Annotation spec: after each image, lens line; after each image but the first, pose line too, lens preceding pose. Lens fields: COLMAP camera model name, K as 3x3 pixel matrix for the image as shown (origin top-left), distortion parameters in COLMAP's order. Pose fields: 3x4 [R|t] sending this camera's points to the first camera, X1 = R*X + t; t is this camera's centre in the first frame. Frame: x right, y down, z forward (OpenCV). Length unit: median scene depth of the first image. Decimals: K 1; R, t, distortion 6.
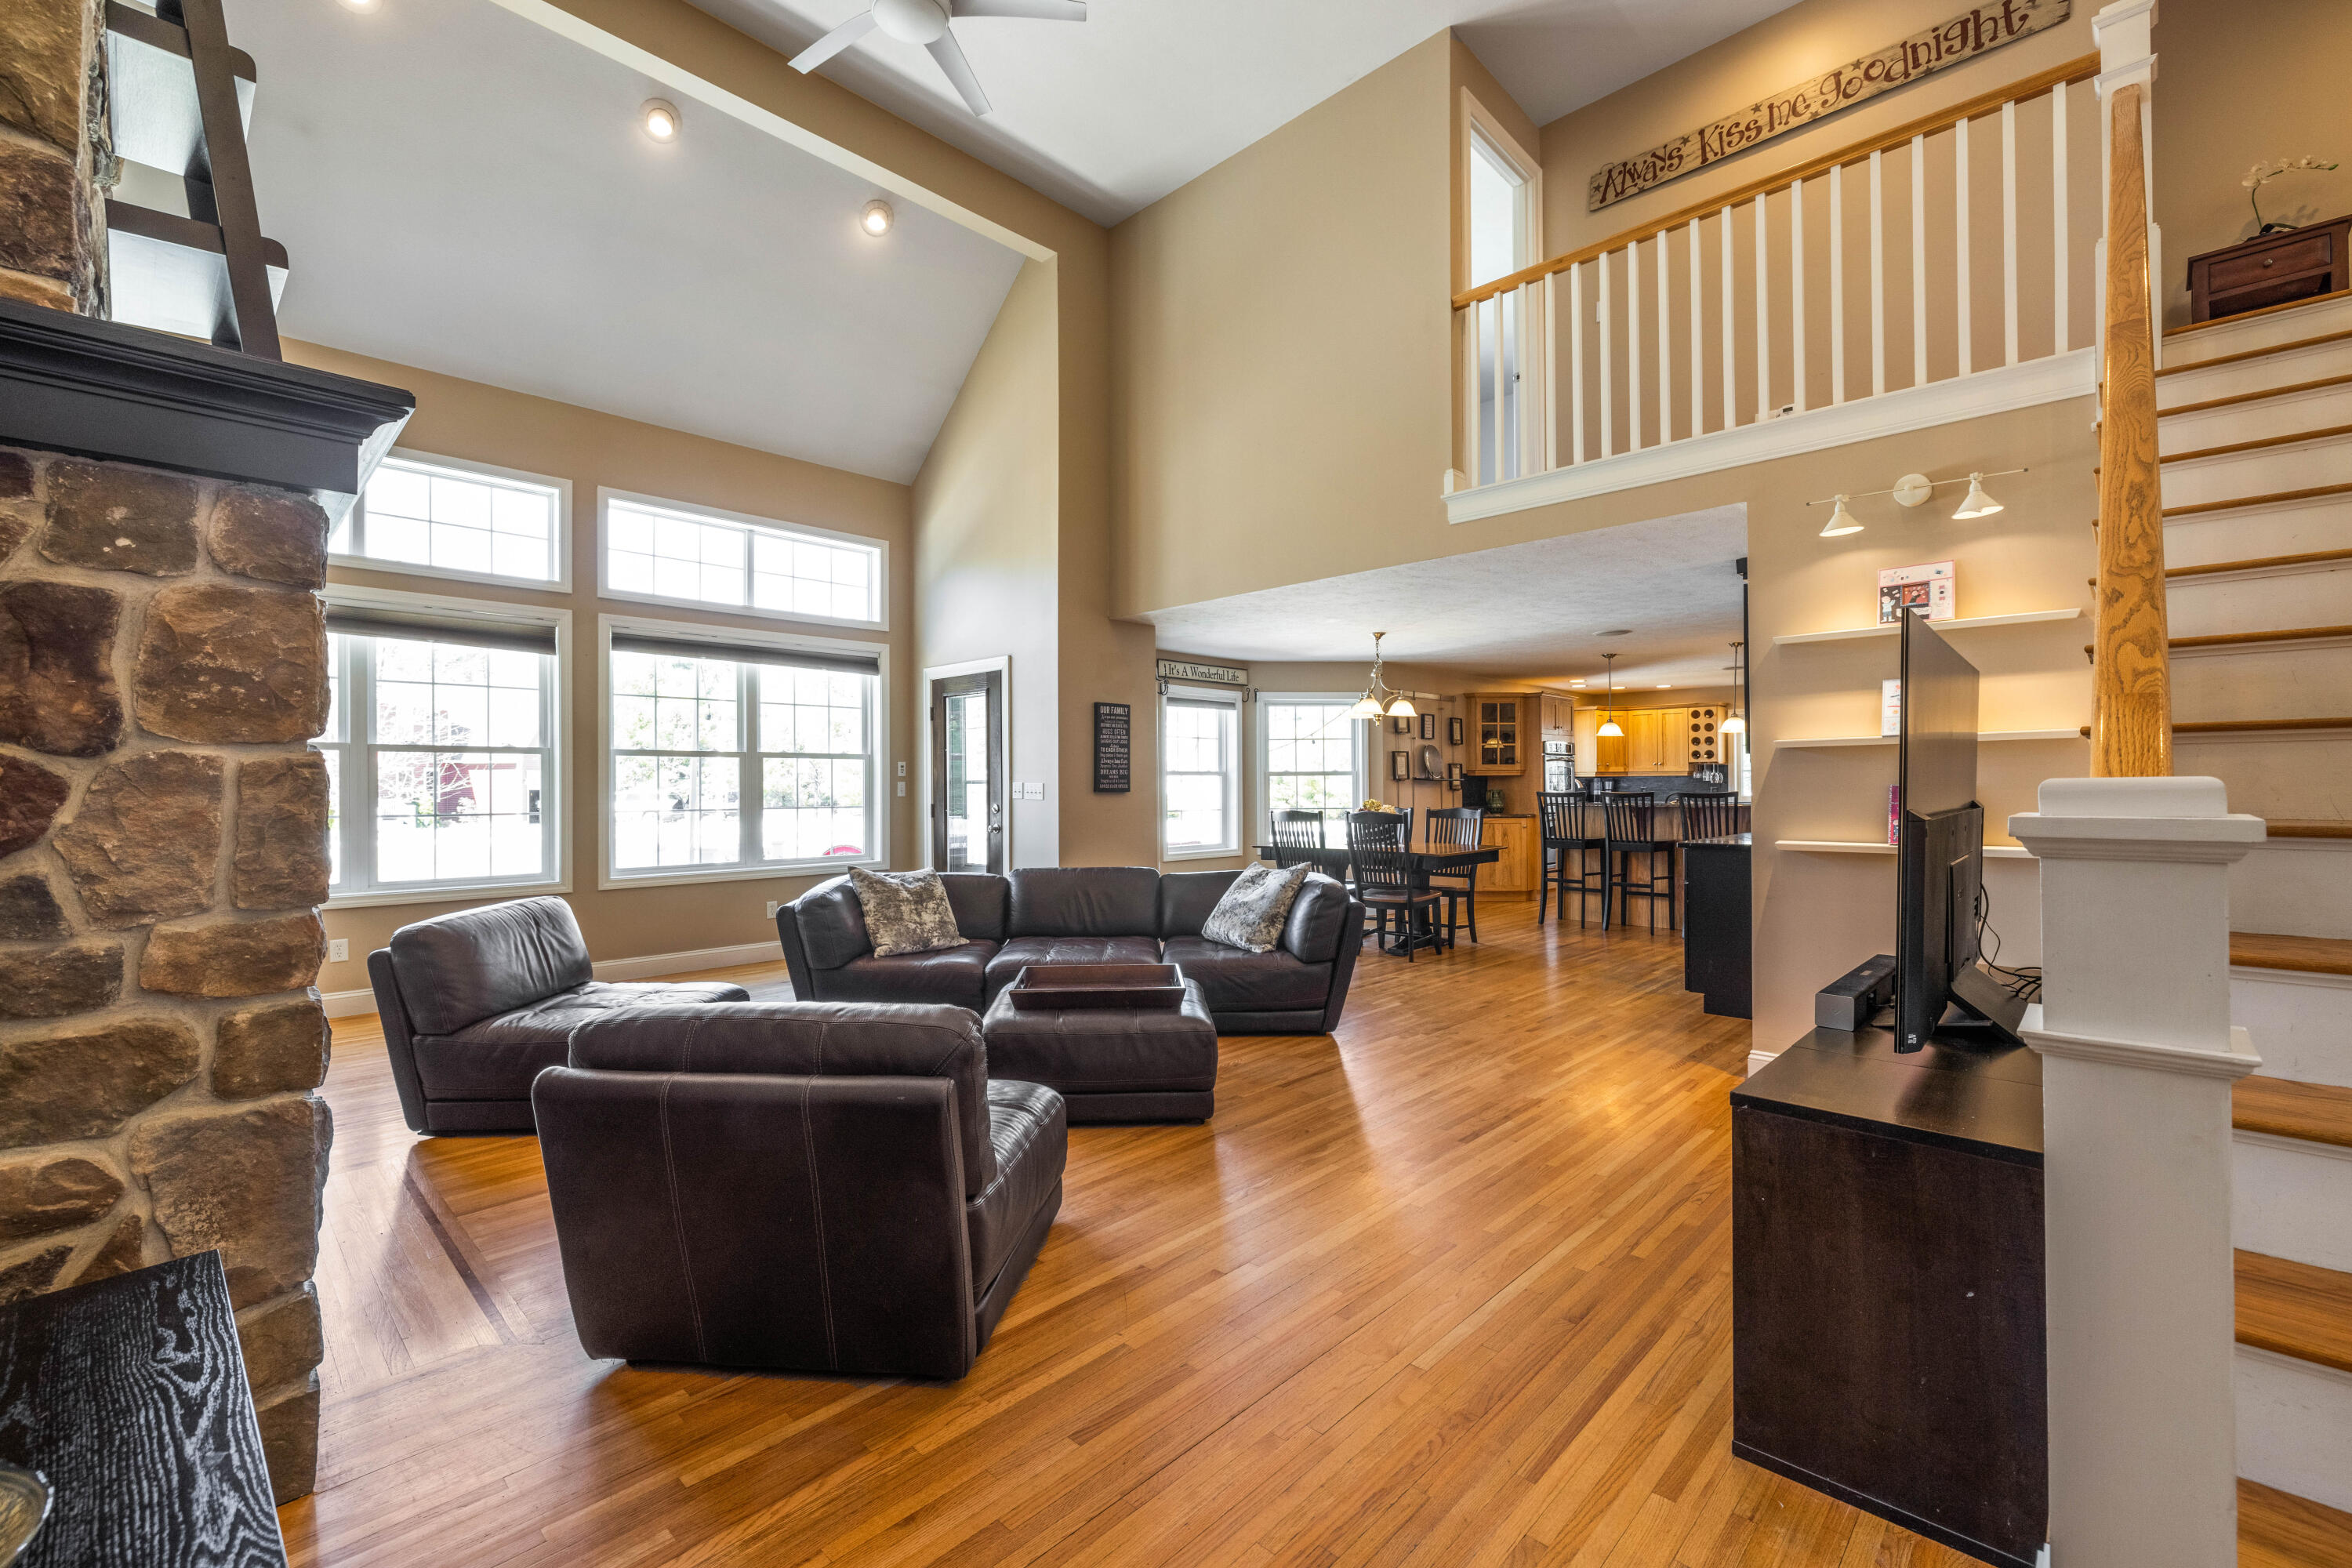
lens RADIAL K [[980.5, 0, 1174.5], [0, 980.5, 782.3], [0, 0, 1]] dist [0.001092, -0.000433]
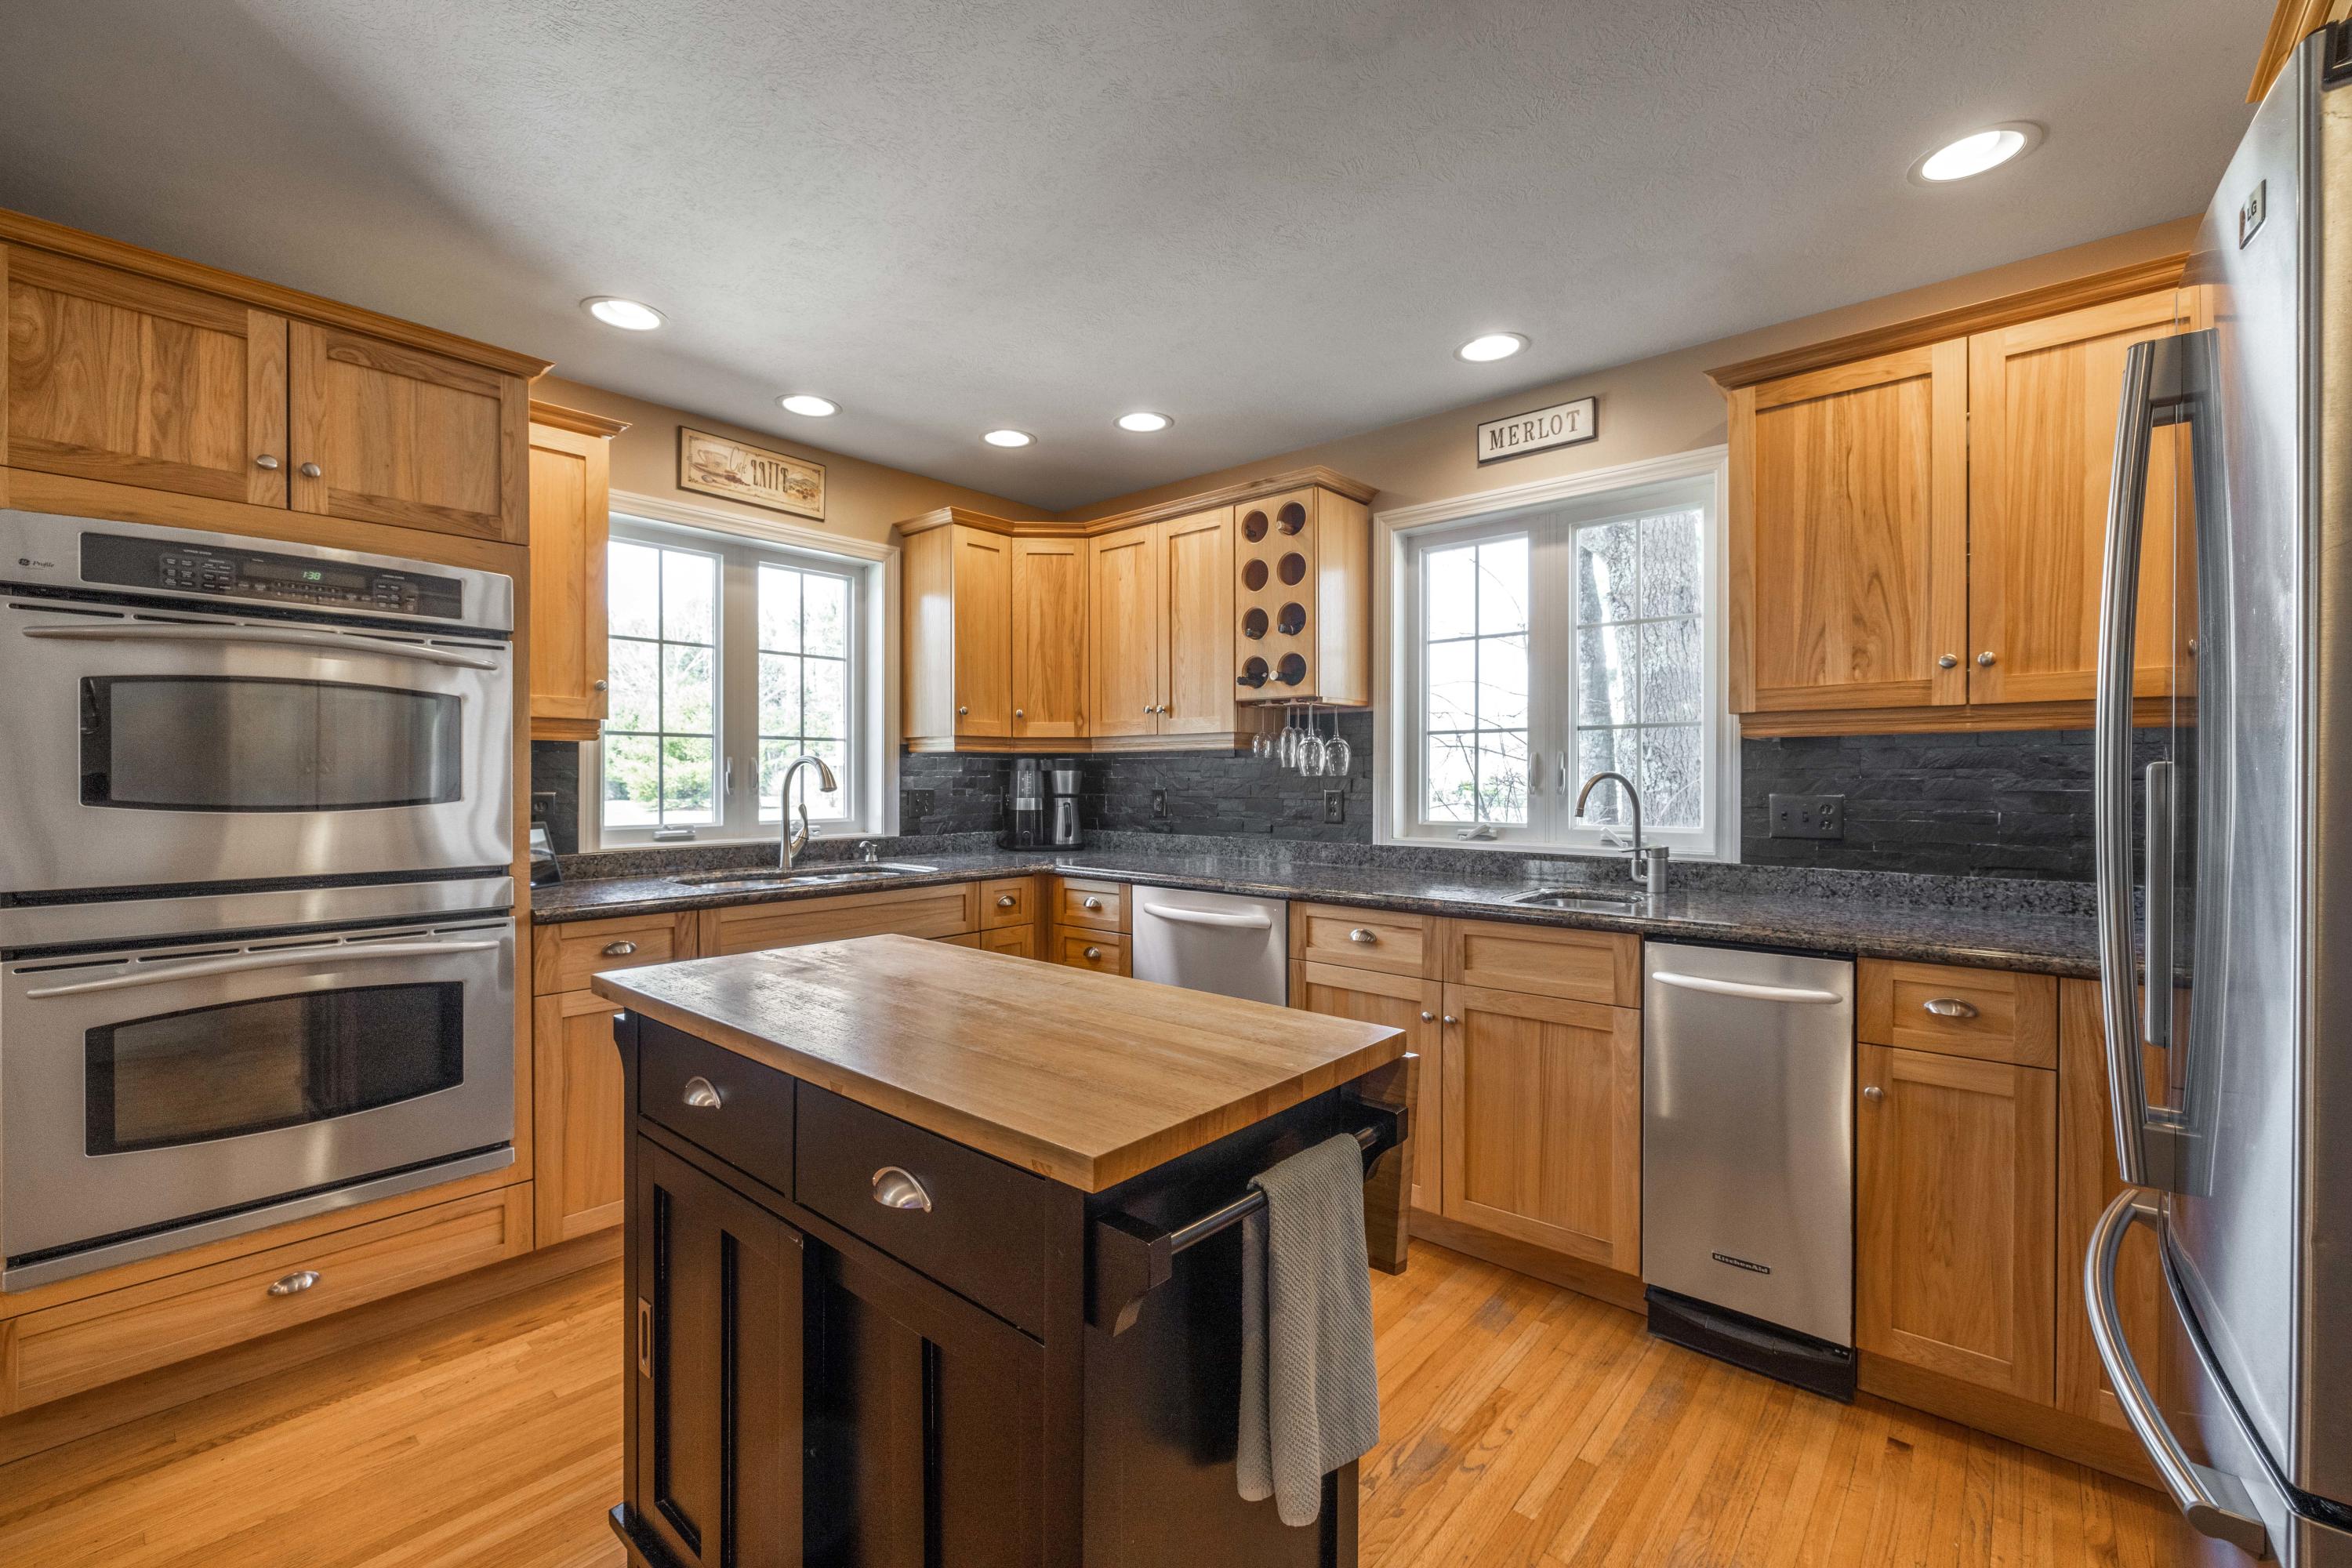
lens RADIAL K [[980.5, 0, 1174.5], [0, 980.5, 782.3], [0, 0, 1]] dist [0.001092, -0.000433]
pose [[0.998437, 0.007910, 0.055335, 0.573919], [-0.008243, 0.999949, 0.005803, 0.001393], [-0.055286, -0.006250, 0.998451, 0.843970]]
